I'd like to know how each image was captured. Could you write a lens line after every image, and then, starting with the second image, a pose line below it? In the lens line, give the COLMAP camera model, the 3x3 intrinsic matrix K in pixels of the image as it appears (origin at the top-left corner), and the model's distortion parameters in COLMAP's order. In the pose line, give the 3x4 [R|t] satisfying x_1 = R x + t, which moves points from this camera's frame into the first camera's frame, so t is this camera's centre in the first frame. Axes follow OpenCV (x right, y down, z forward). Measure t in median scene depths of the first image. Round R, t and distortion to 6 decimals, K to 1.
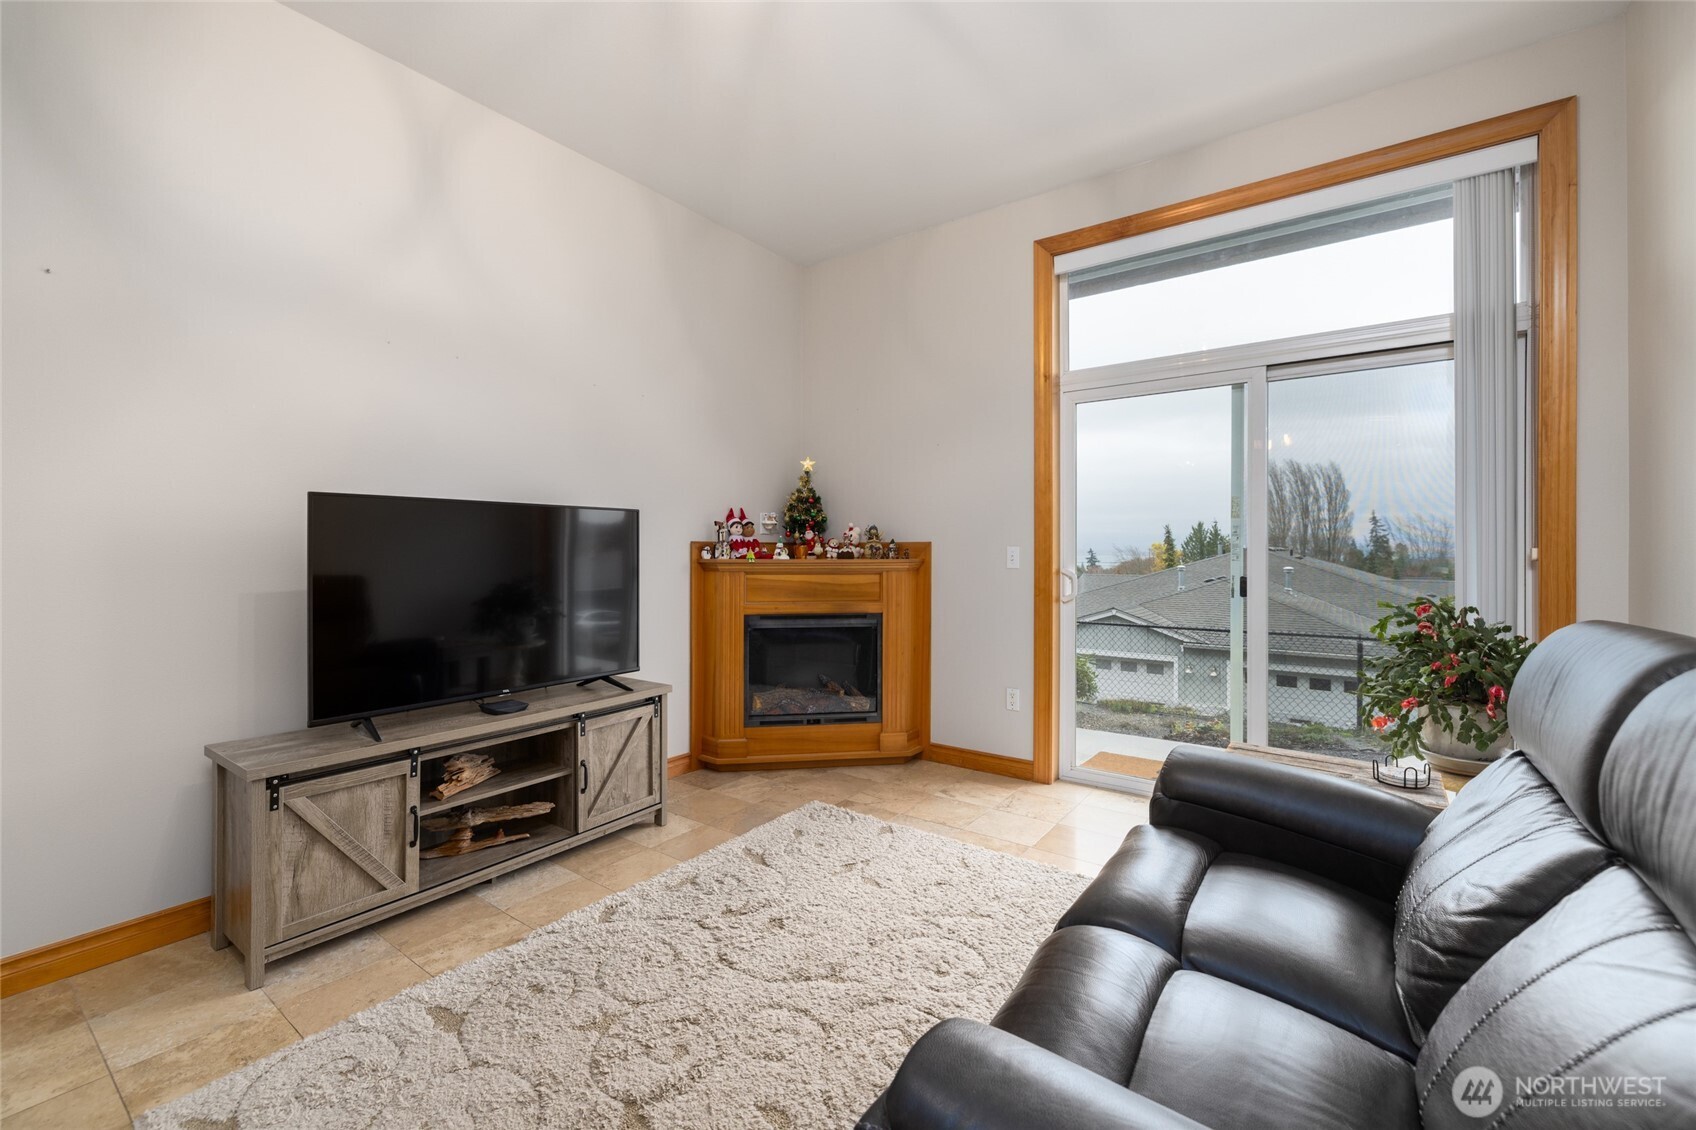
lens RADIAL K [[718.4, 0, 842.8], [0, 718.4, 553.0], [0, 0, 1]] dist [0.000184, -0.000027]
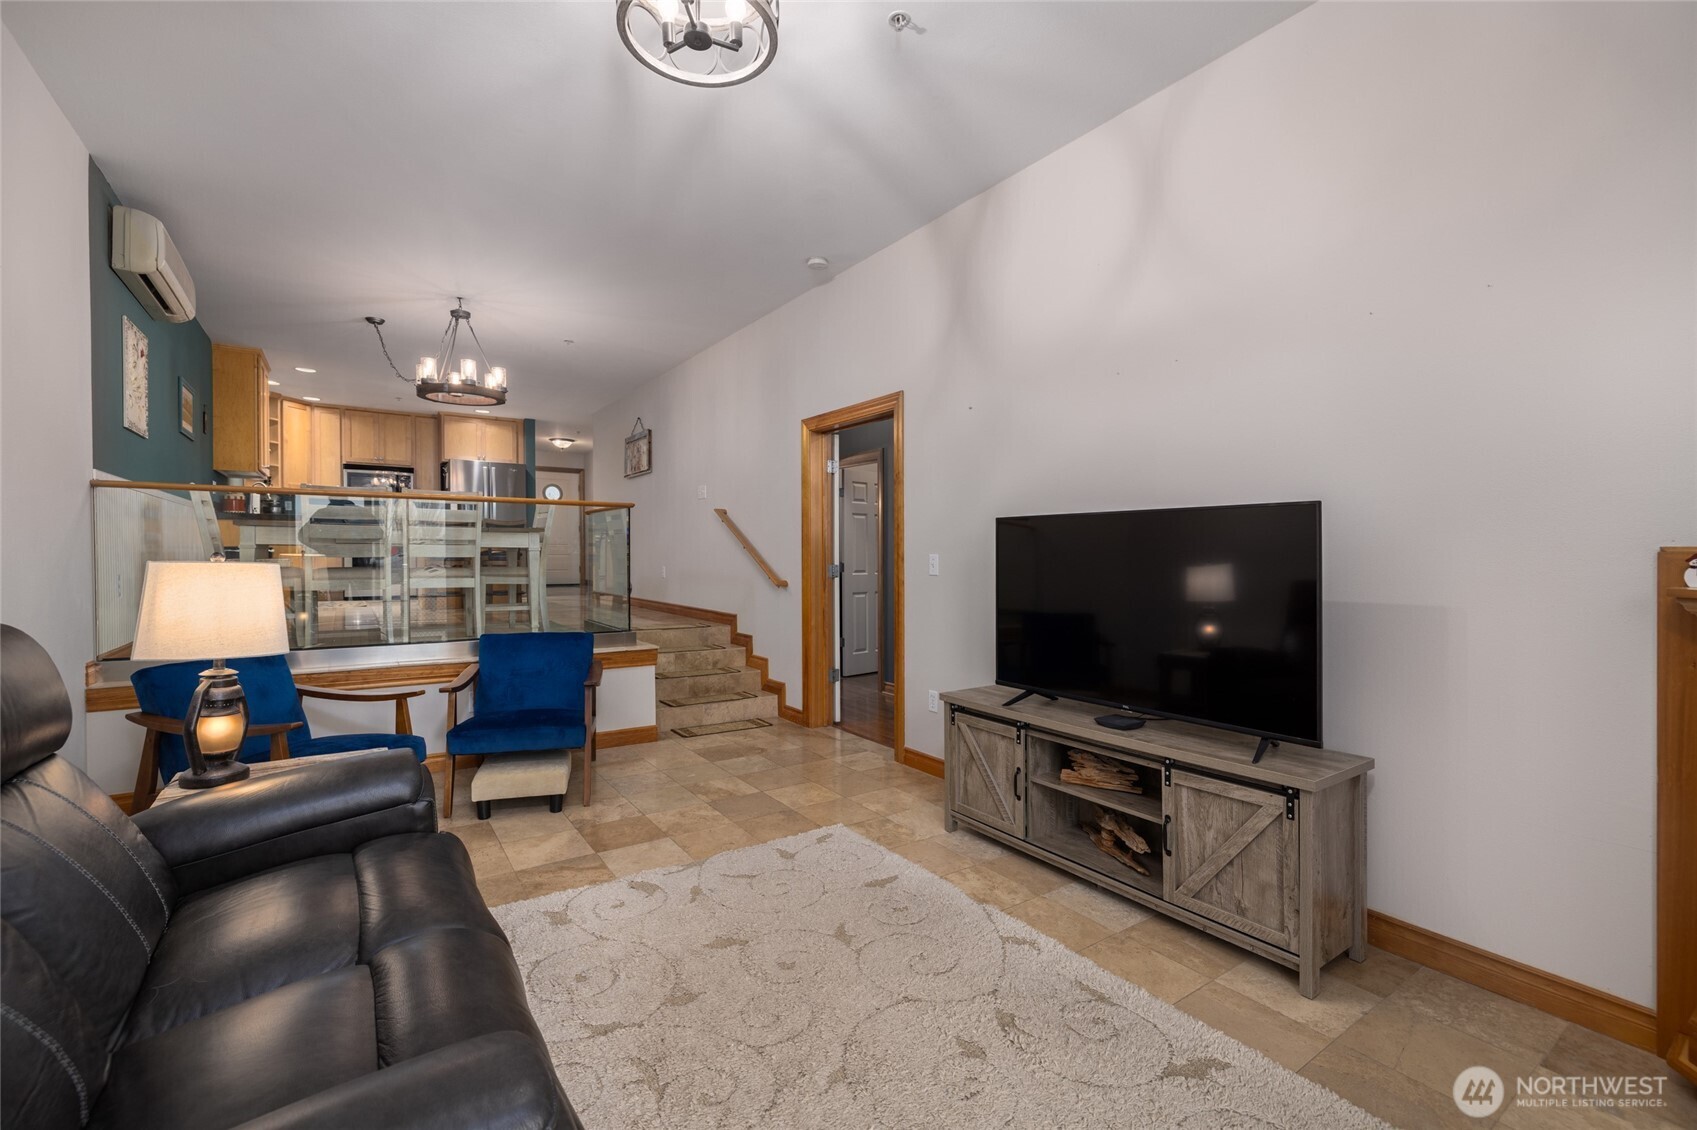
lens RADIAL K [[718.9, 0, 812.6], [0, 718.9, 565.7], [0, 0, 1]] dist [0.000184, -0.000027]
pose [[-0.363574, 0.015515, -0.931436, 0.554288], [-0.007346, 0.999782, 0.019521, -0.013238], [0.931536, 0.013939, -0.363381, 0.911975]]
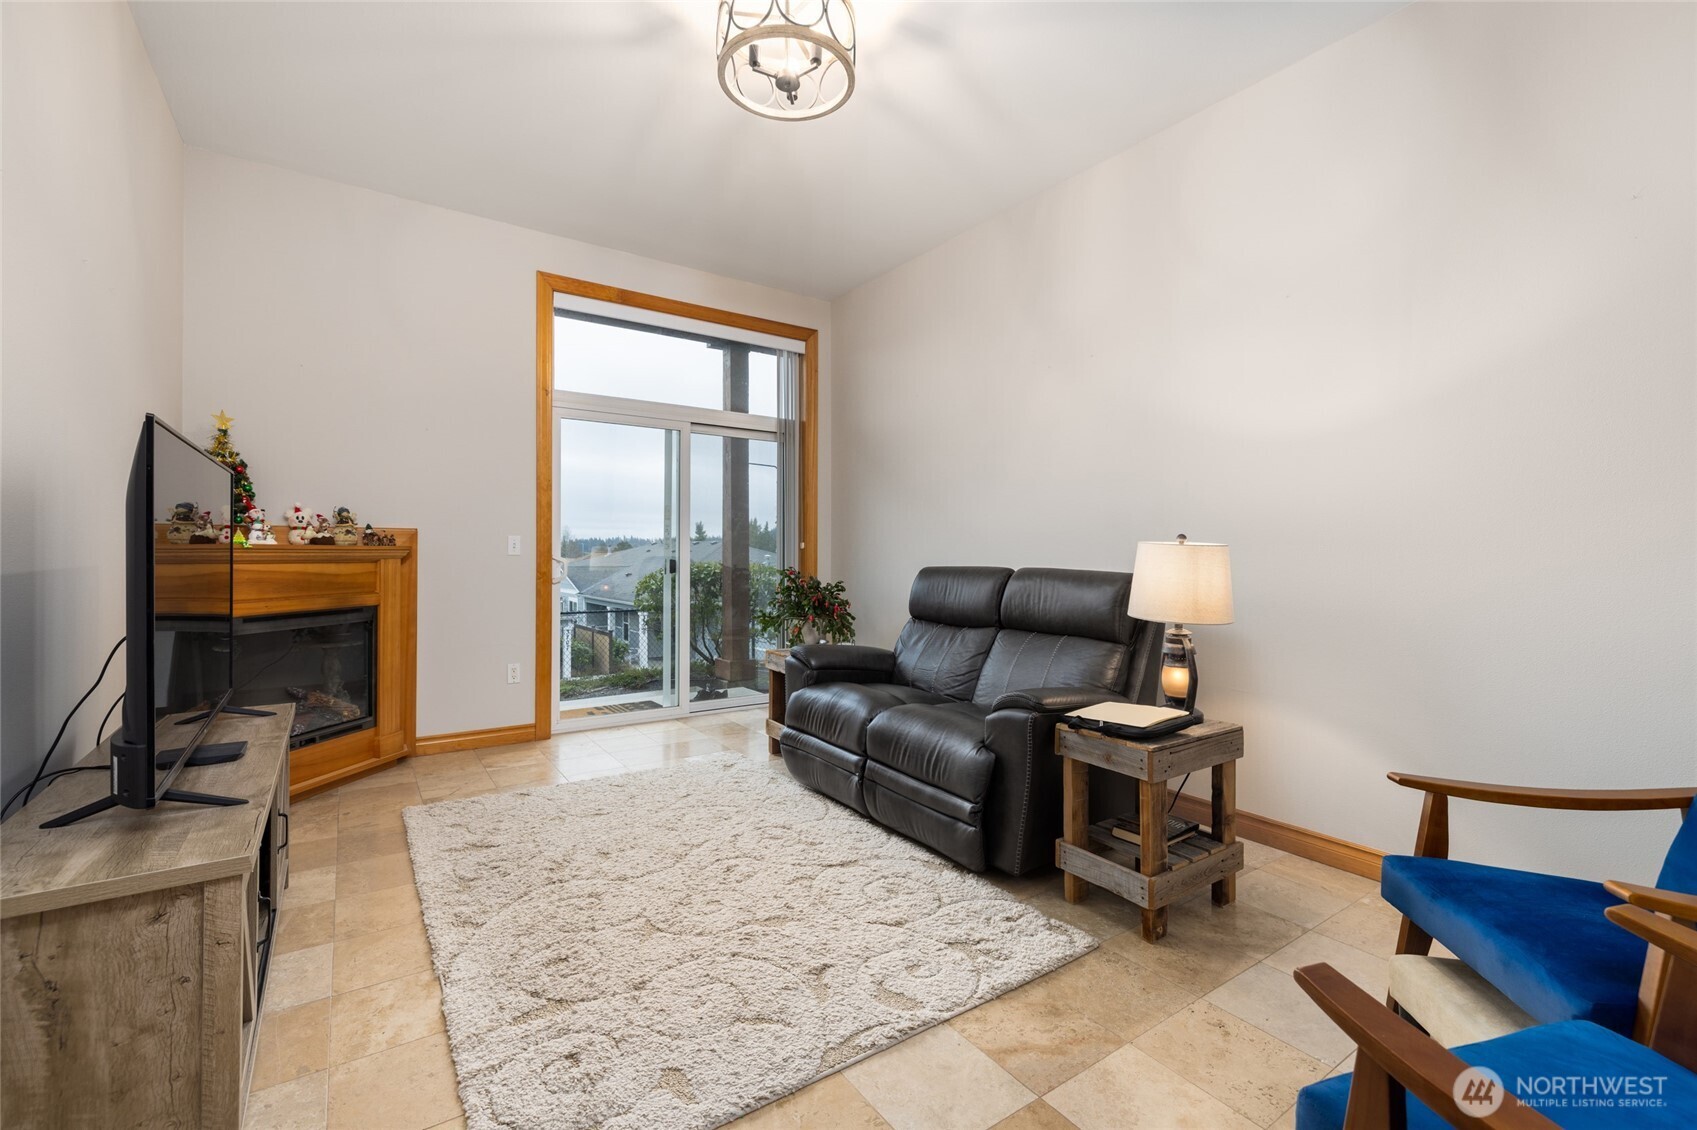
lens RADIAL K [[718.9, 0, 860.8], [0, 718.9, 545.5], [0, 0, 1]] dist [0.000184, -0.000027]
pose [[0.313303, 0.009714, 0.949603, -0.882524], [-0.005590, 0.999949, -0.008384, 0.017433], [-0.949637, -0.002682, 0.313342, 0.193335]]
